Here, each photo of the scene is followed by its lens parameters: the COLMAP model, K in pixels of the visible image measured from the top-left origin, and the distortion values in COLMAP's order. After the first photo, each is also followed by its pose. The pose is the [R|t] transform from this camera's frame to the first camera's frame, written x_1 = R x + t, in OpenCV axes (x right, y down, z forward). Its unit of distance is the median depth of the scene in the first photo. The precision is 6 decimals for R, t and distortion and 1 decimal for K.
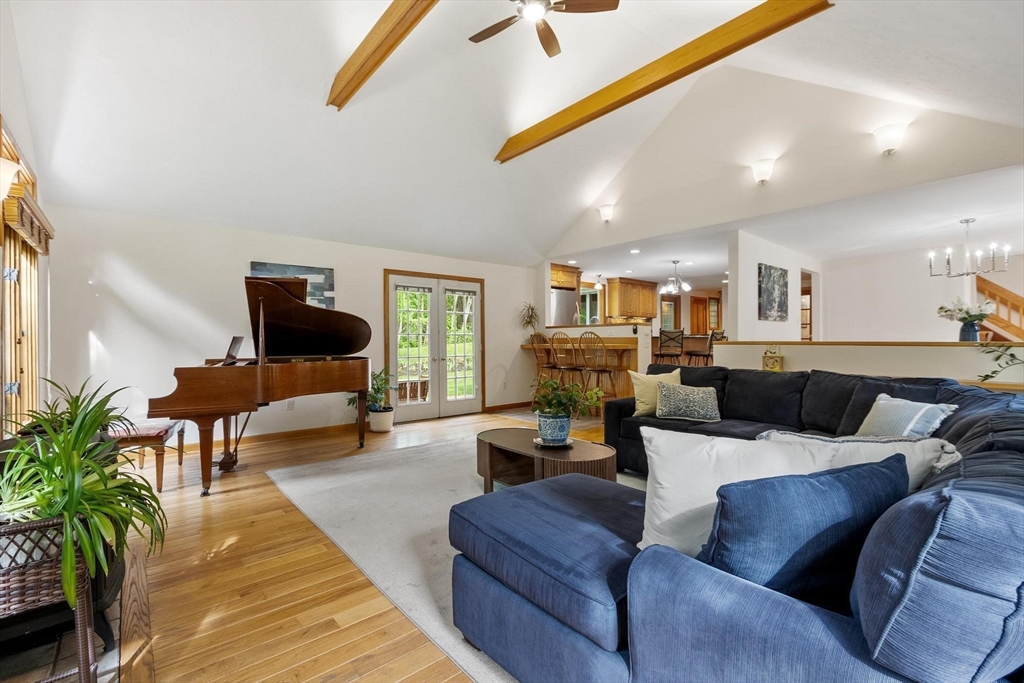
lens RADIAL K [[452.7, 0, 517.9], [0, 452.7, 342.9], [0, 0, 1]] dist [-0.005231, 0.000975]
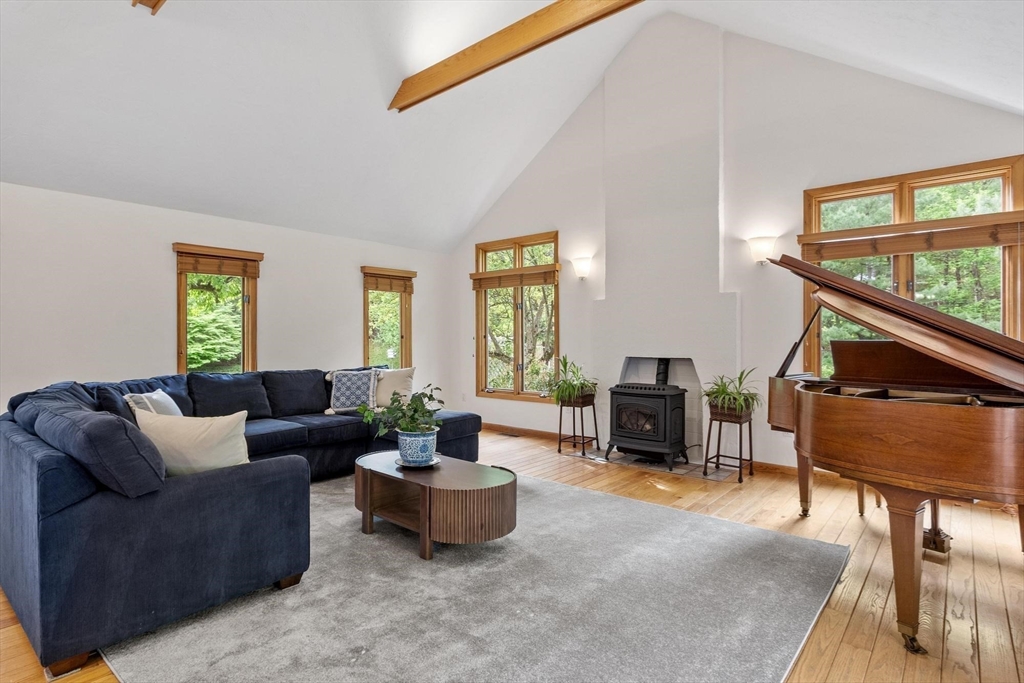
lens RADIAL K [[524.9, 0, 512.4], [0, 524.9, 337.0], [0, 0, 1]] dist [-0.000488, 0.000104]
pose [[-0.989293, 0.004106, -0.145886, 0.019302], [0.002482, 0.999933, 0.011313, -0.015817], [0.145923, 0.010830, -0.989237, 0.831373]]
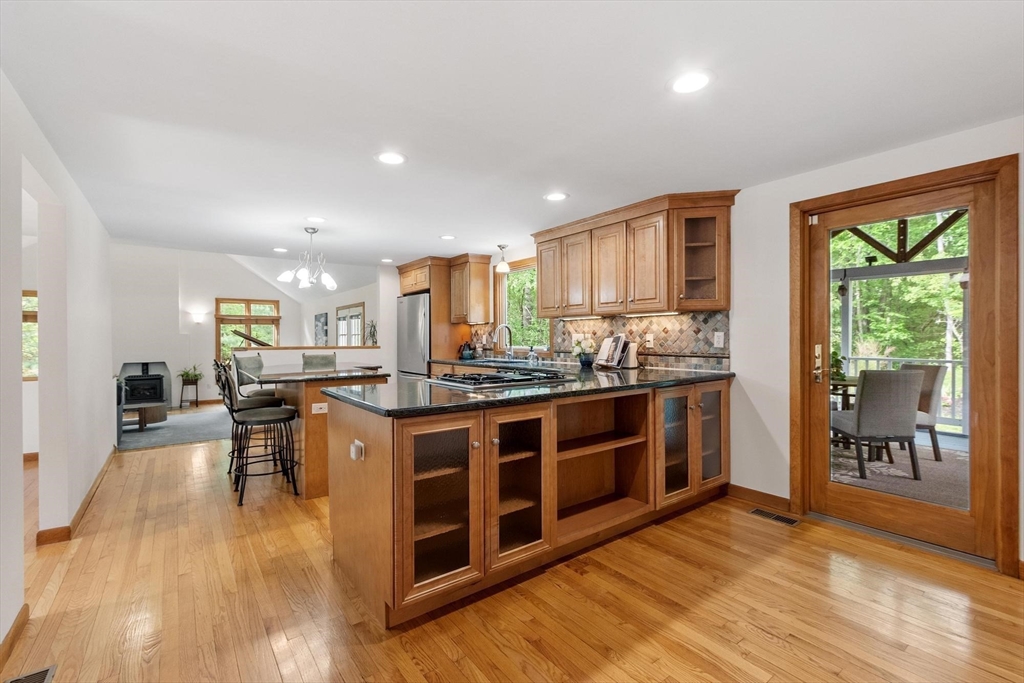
lens RADIAL K [[452.7, 0, 510.2], [0, 452.7, 339.8], [0, 0, 1]] dist [-0.005231, 0.000975]
pose [[-0.079179, 0.007173, -0.996835, 0.866230], [-0.001429, 0.999972, 0.007309, -0.052570], [0.996859, 0.002003, -0.079166, 1.280155]]
